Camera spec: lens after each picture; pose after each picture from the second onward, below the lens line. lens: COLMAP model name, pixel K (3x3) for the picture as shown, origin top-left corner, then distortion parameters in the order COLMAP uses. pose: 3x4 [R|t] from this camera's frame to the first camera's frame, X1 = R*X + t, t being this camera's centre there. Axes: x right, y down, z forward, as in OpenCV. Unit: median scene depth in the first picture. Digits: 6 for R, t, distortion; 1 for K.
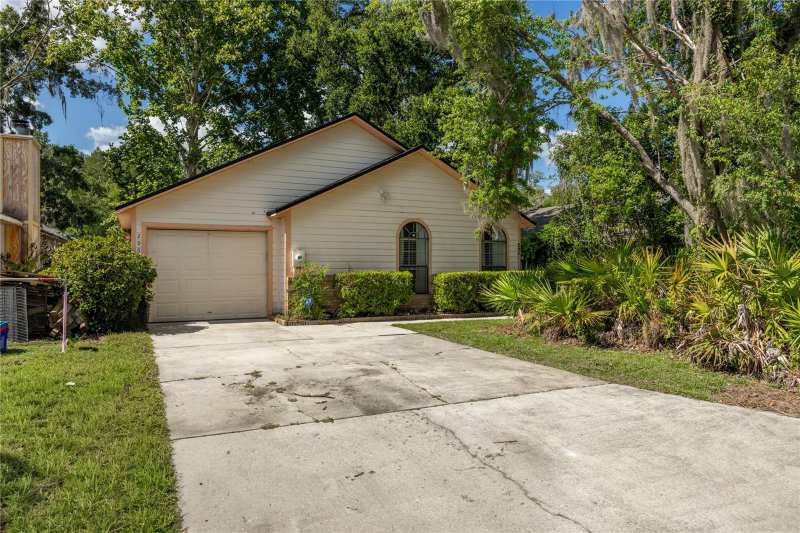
lens RADIAL K [[554.7, 0, 399.9], [0, 554.7, 264.2], [0, 0, 1]] dist [0.000124, 0.000002]
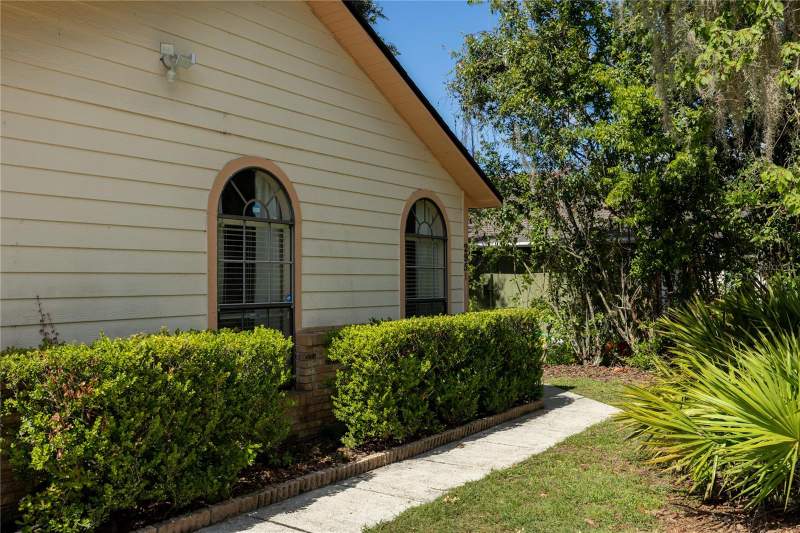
lens RADIAL K [[712.7, 0, 400.0], [0, 712.7, 268.6], [0, 0, 1]] dist [-0.005054, -0.002772]
pose [[0.879134, 0.002569, 0.476569, -0.097292], [0.005358, 0.999869, -0.015274, -0.011821], [-0.476545, 0.015981, 0.879005, 0.603538]]
